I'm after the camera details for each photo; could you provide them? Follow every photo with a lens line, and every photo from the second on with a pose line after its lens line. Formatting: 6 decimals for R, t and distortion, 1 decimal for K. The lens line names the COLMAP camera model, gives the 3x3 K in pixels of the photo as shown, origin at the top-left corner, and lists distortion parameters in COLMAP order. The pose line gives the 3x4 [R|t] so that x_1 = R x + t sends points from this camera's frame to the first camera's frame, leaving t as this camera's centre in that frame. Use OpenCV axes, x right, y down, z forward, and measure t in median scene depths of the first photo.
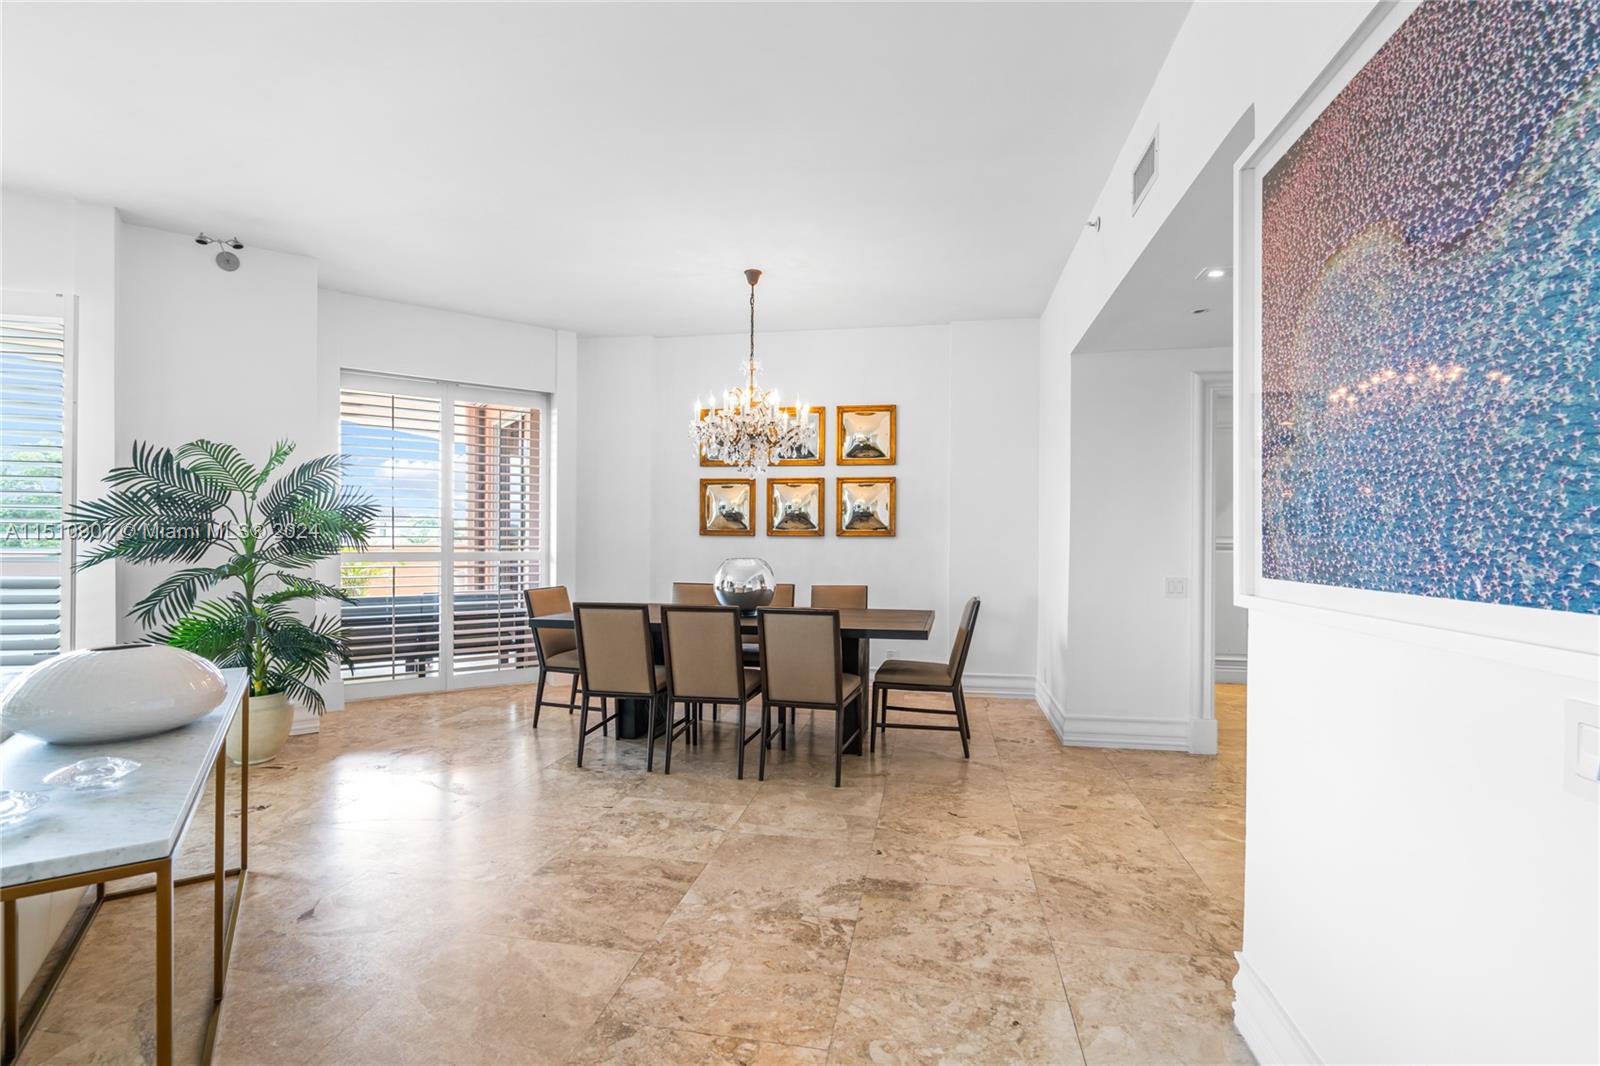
lens RADIAL K [[727.5, 0, 803.1], [0, 727.5, 538.8], [0, 0, 1]] dist [-0.000182, 0.000157]
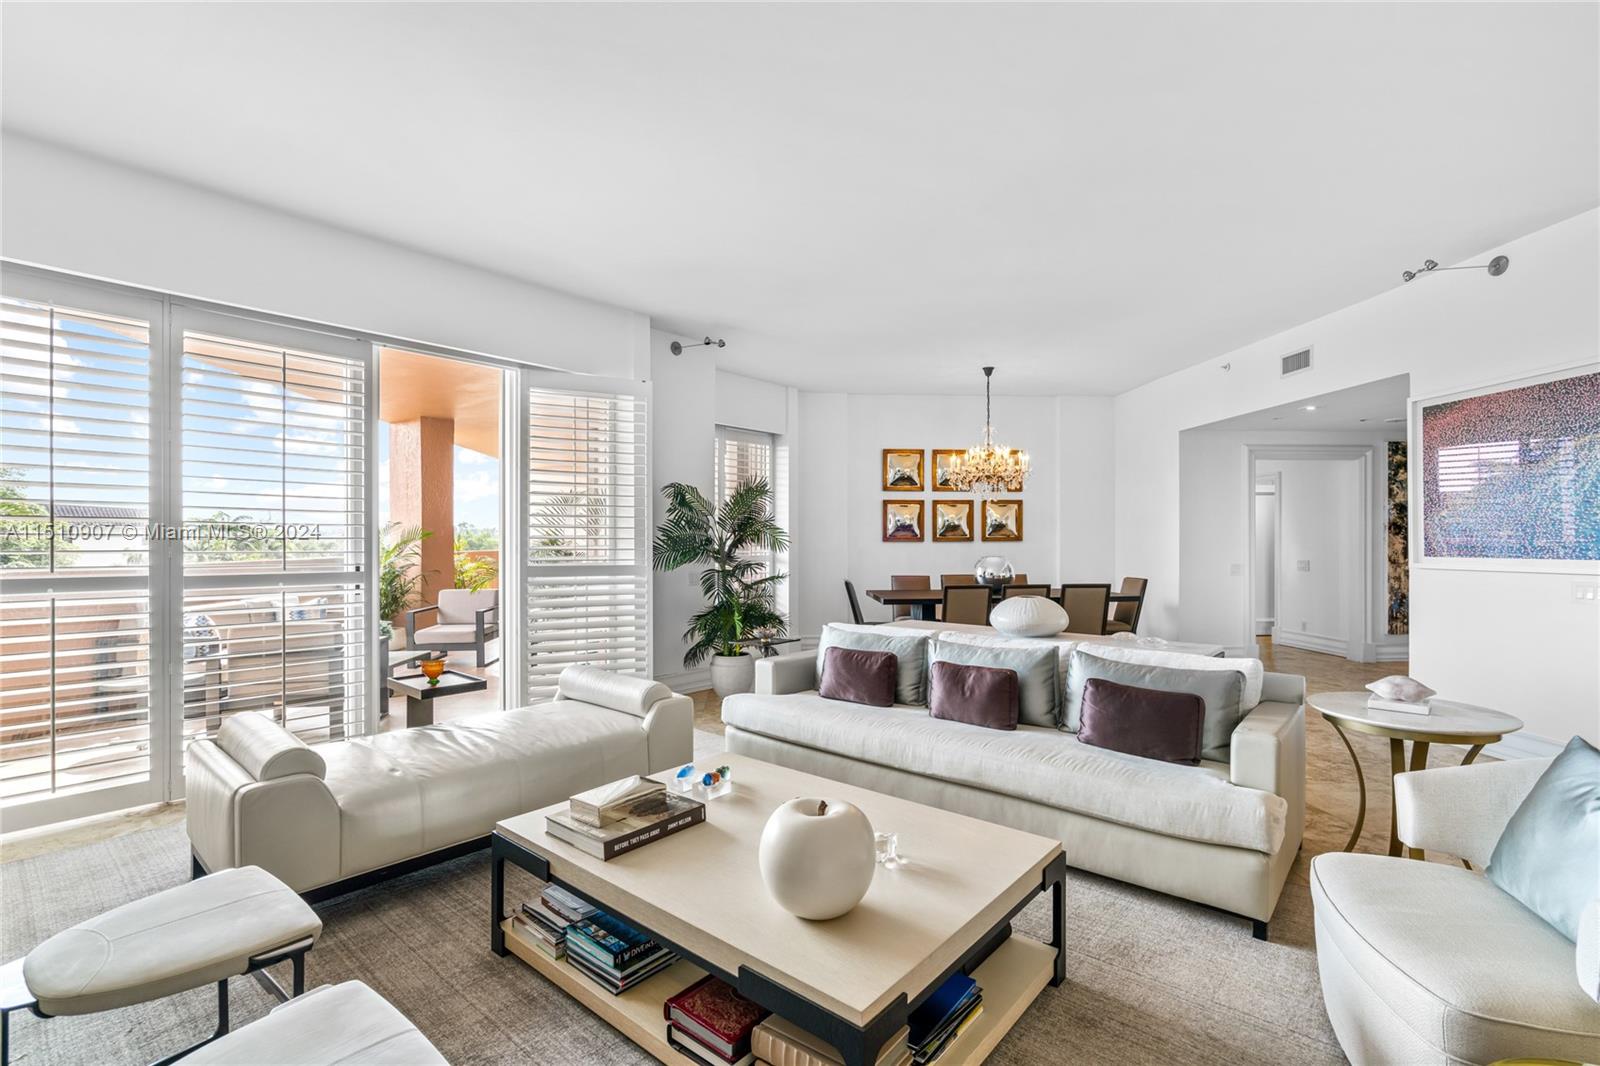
lens RADIAL K [[727.5, 0, 803.1], [0, 727.5, 538.8], [0, 0, 1]] dist [-0.000182, 0.000157]
pose [[0.967017, -0.005882, 0.254643, -0.722704], [0.007112, 0.999967, -0.003909, -0.005743], [-0.254612, 0.005591, 0.967027, -0.322809]]
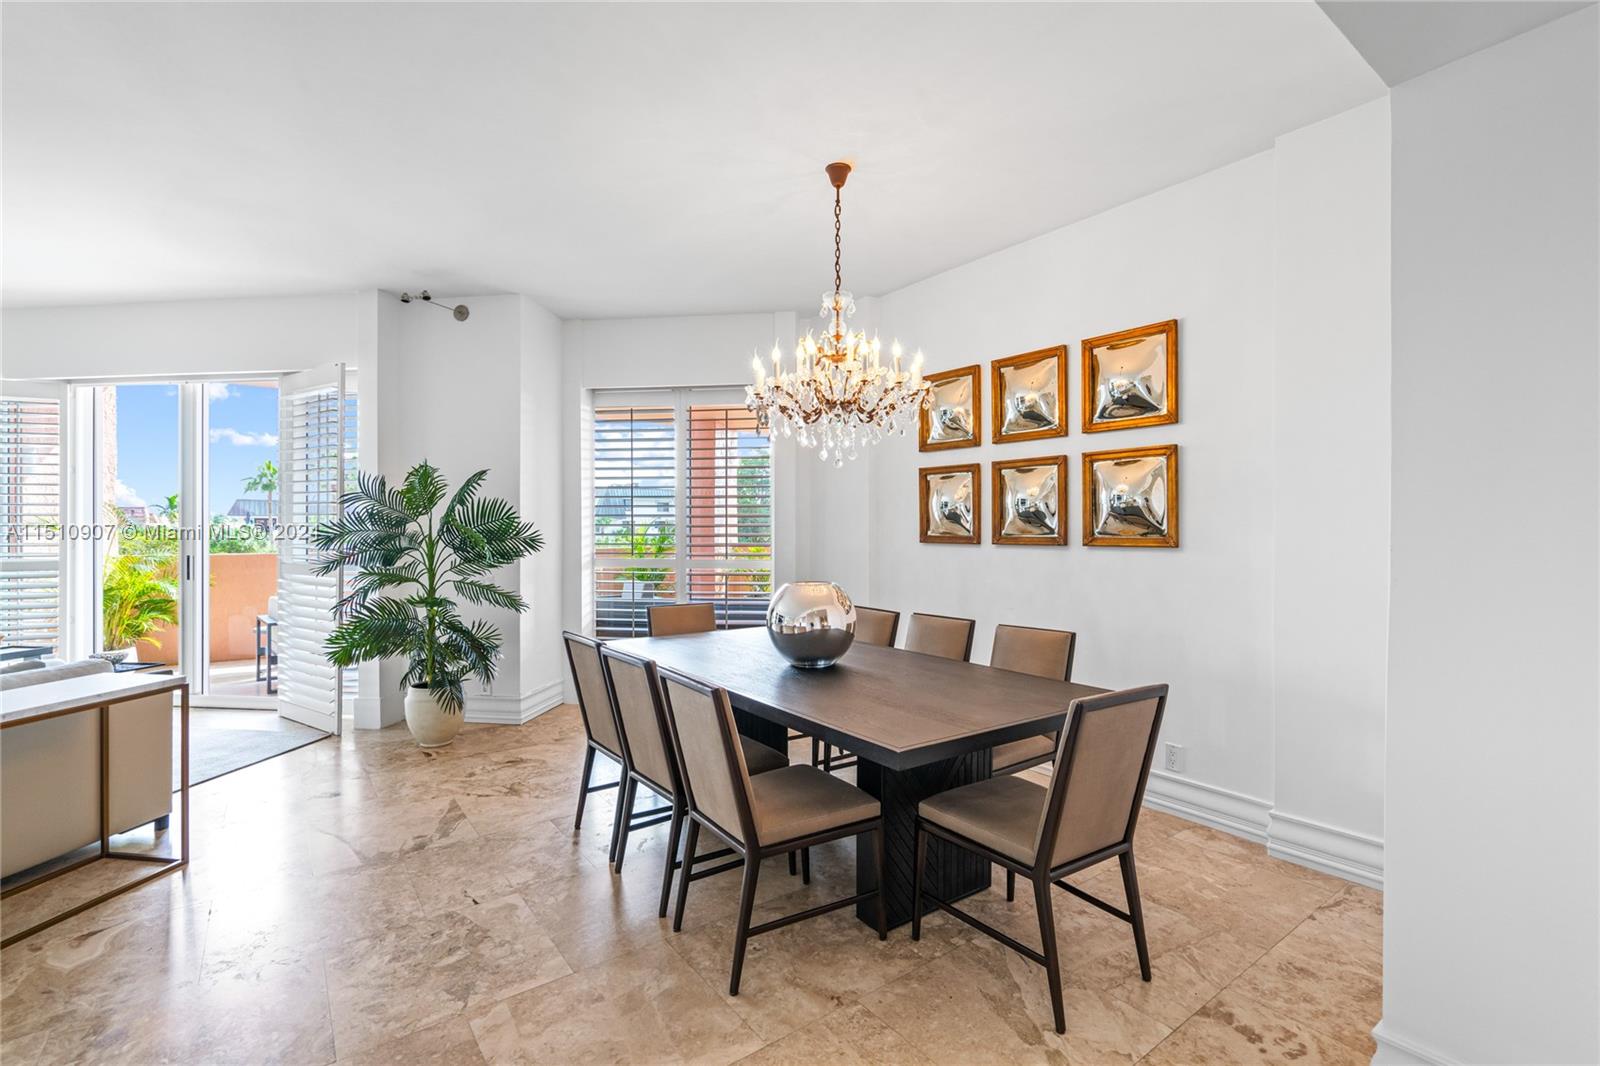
lens RADIAL K [[721.8, 0, 801.9], [0, 721.8, 528.3], [0, 0, 1]] dist [-0.002994, -0.000203]
pose [[0.733312, -0.008165, -0.679843, 0.319902], [0.002635, 0.999954, -0.009168, -0.015371], [0.679887, 0.004932, 0.733301, 0.411577]]
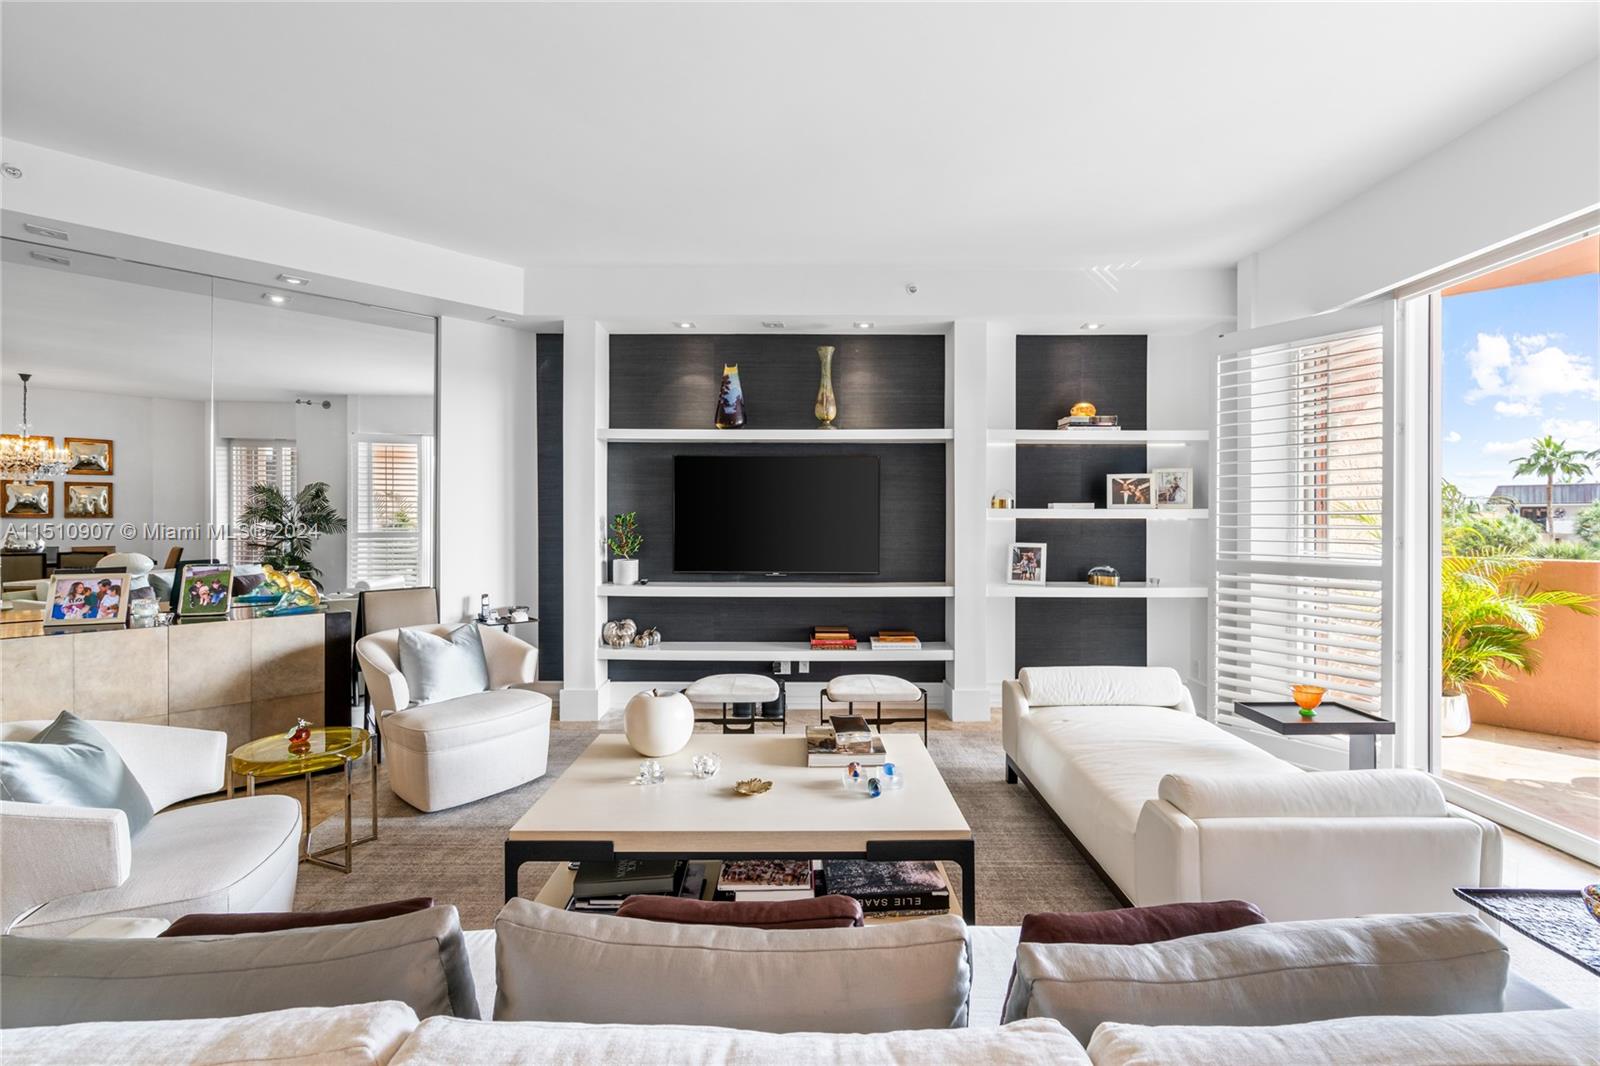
lens RADIAL K [[721.8, 0, 801.9], [0, 721.8, 528.3], [0, 0, 1]] dist [-0.002994, -0.000203]
pose [[-0.566702, 0.001479, -0.823922, -0.253678], [-0.006502, 0.999959, 0.006267, -0.018095], [0.823897, 0.008908, -0.566669, 0.378554]]
